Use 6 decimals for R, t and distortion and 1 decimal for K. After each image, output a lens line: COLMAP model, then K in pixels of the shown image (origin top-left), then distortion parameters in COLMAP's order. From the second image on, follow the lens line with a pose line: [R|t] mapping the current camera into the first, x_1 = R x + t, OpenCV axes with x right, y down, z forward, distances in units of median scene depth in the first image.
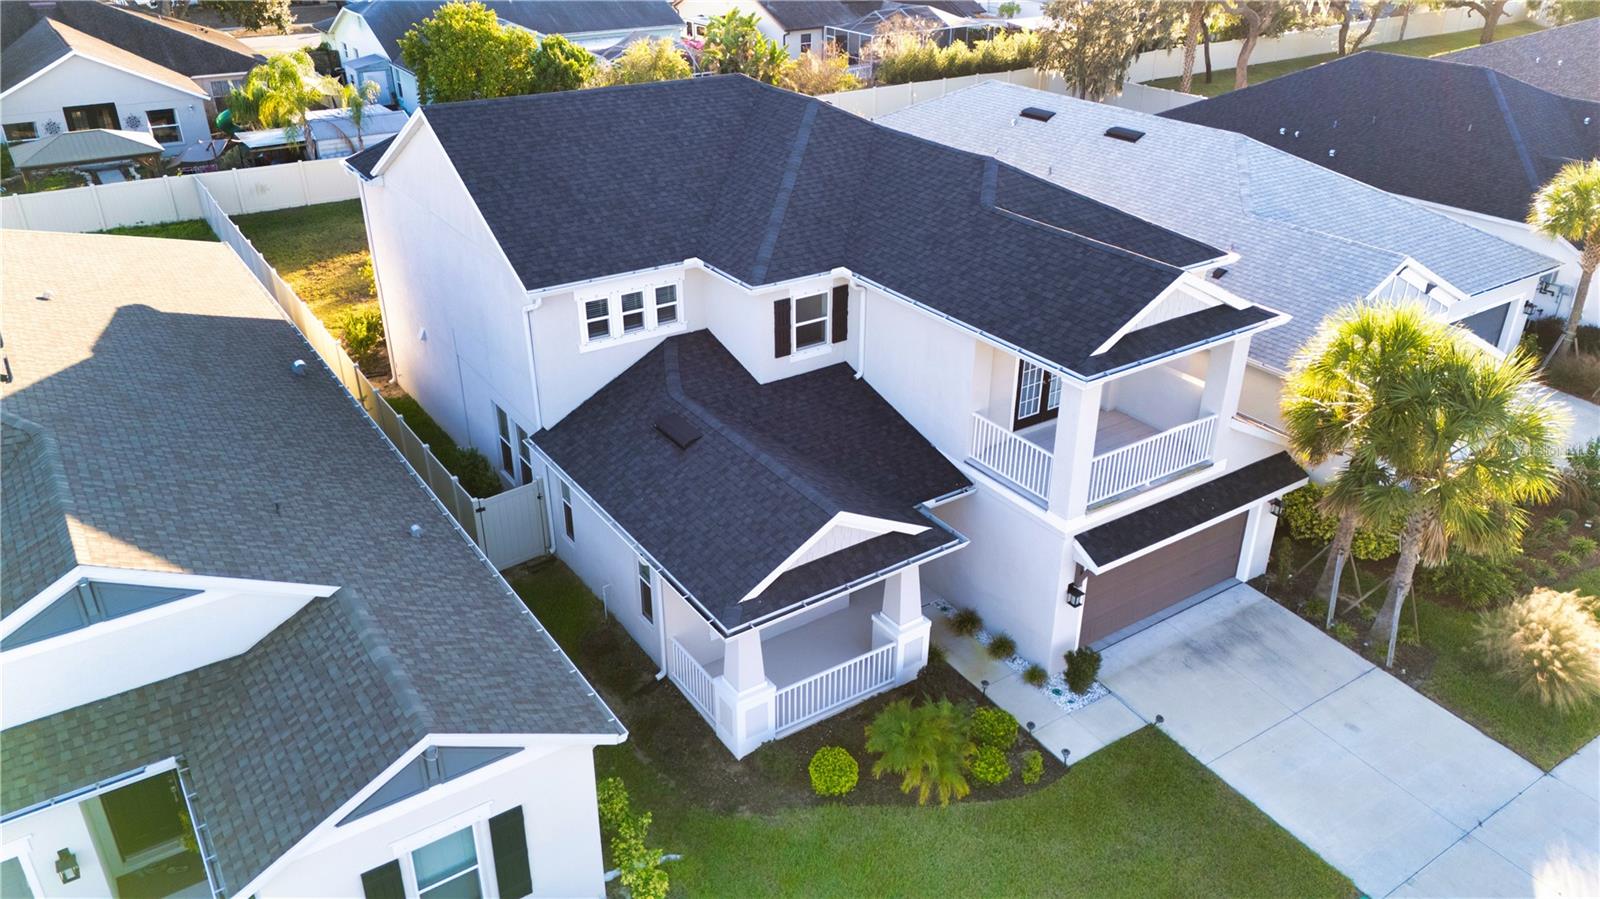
lens RADIAL K [[1164.7, 0, 808.9], [0, 1164.7, 446.4], [0, 0, 1]] dist [0.075880, -0.071948]
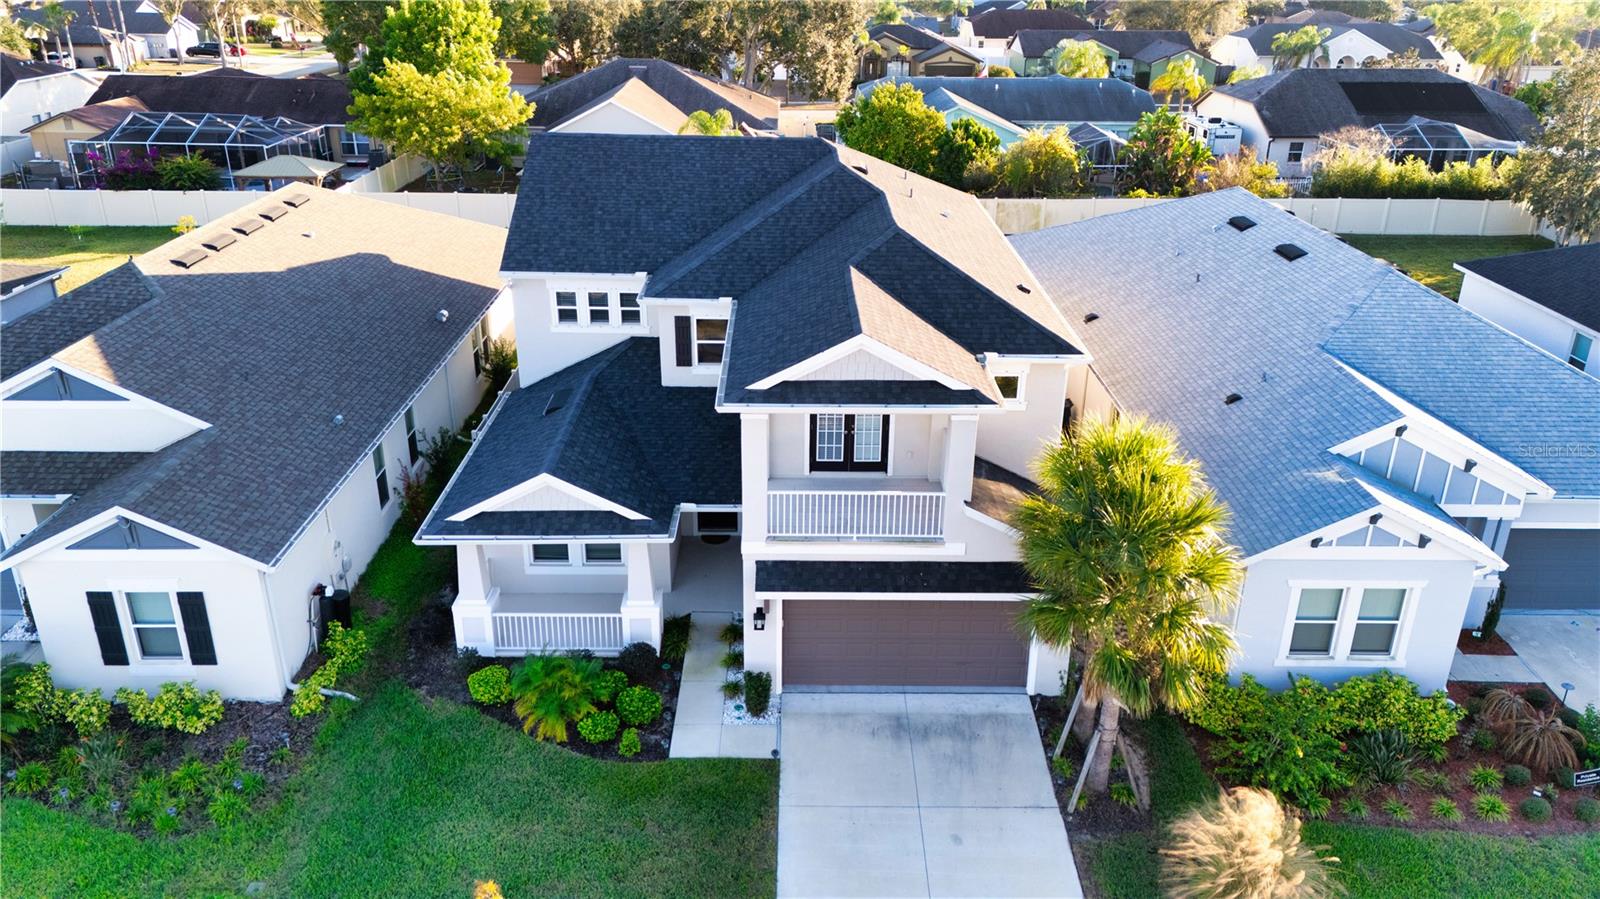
lens RADIAL K [[1164.7, 0, 808.9], [0, 1164.7, 446.4], [0, 0, 1]] dist [0.075880, -0.071948]
pose [[0.835681, 0.223403, -0.501726, 0.703959], [-0.260583, 0.965442, -0.004150, -0.029792], [0.483460, 0.134210, 0.865017, 0.077812]]
